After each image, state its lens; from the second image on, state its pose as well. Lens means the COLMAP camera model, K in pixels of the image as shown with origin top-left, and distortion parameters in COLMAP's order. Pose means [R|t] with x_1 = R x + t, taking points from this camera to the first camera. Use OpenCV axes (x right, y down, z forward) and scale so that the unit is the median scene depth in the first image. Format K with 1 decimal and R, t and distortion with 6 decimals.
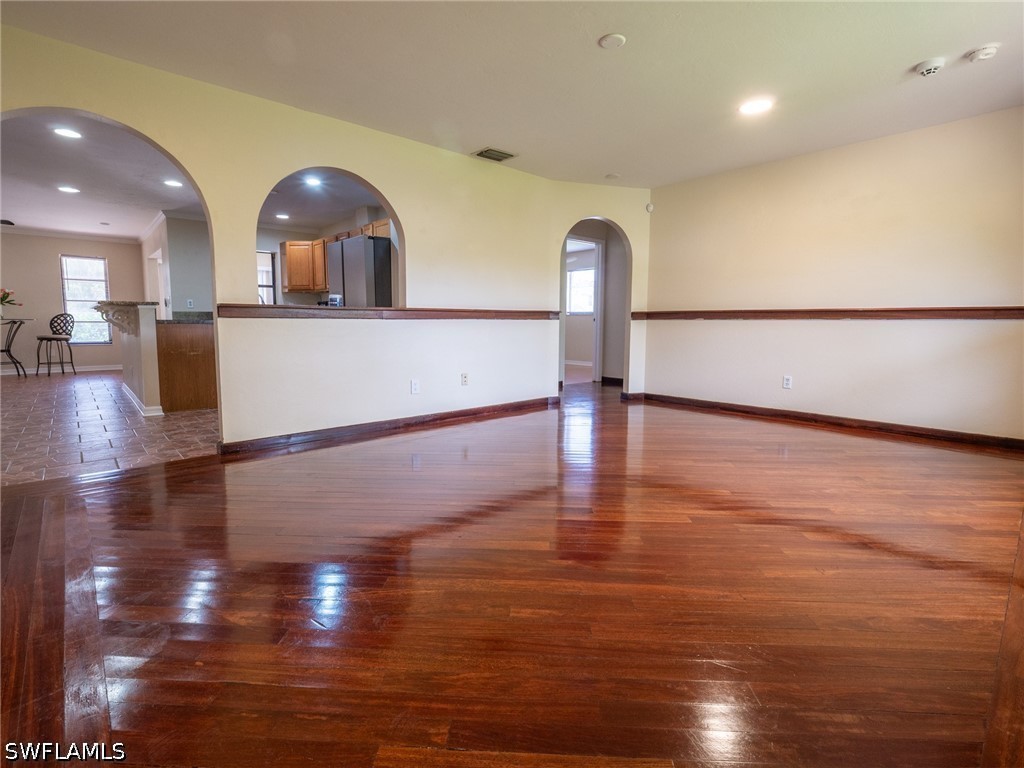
lens RADIAL K [[490.7, 0, 511.8], [0, 490.7, 376.4], [0, 0, 1]] dist [-0.021929, -0.000188]
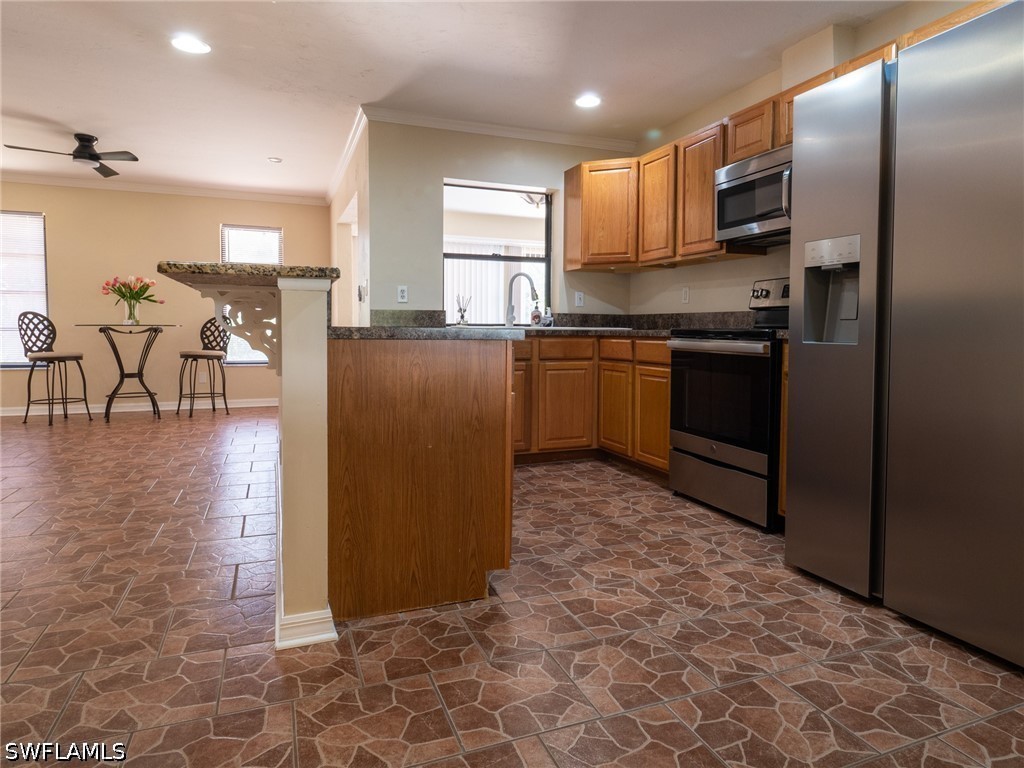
lens RADIAL K [[609.7, 0, 513.0], [0, 609.7, 359.4], [0, 0, 1]] dist [-0.000523, -0.001768]
pose [[0.932409, 0.017609, -0.360976, -0.294463], [-0.039397, 0.997812, -0.053087, -0.048899], [0.359251, 0.063720, 0.931063, 0.414243]]
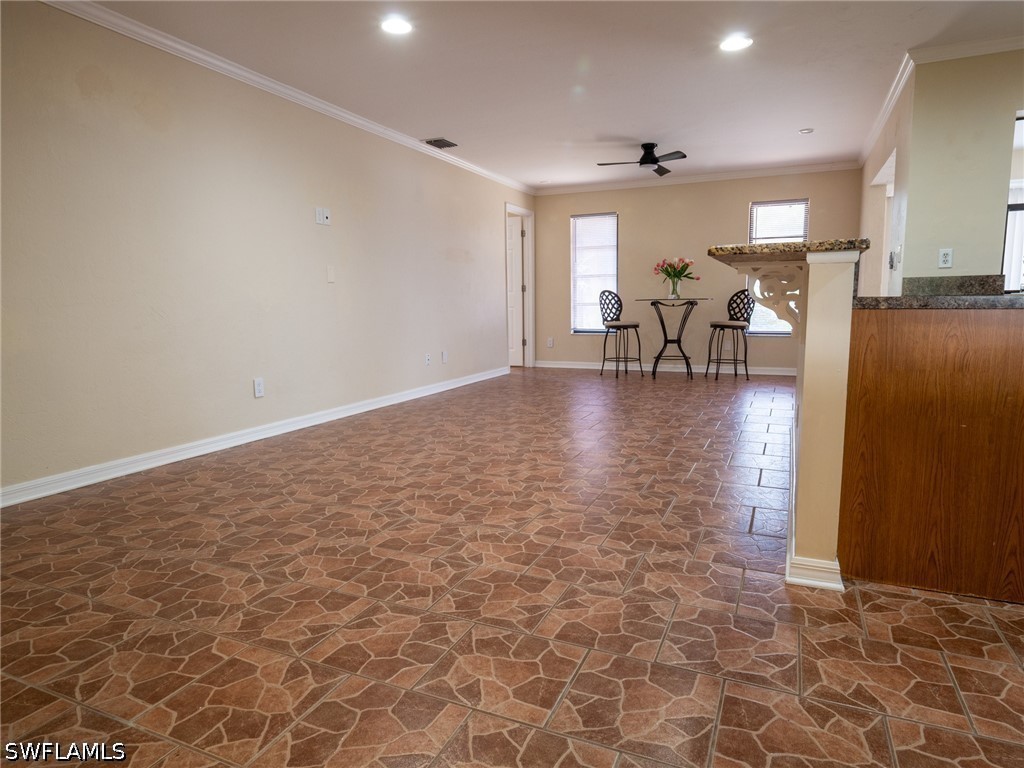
lens RADIAL K [[599.4, 0, 536.1], [0, 599.4, 380.8], [0, 0, 1]] dist [-0.001822, -0.002421]
pose [[0.413163, 0.107363, -0.904306, -0.278778], [-0.083762, 0.993297, 0.079659, -0.046369], [0.906797, 0.042834, 0.419386, 0.393004]]
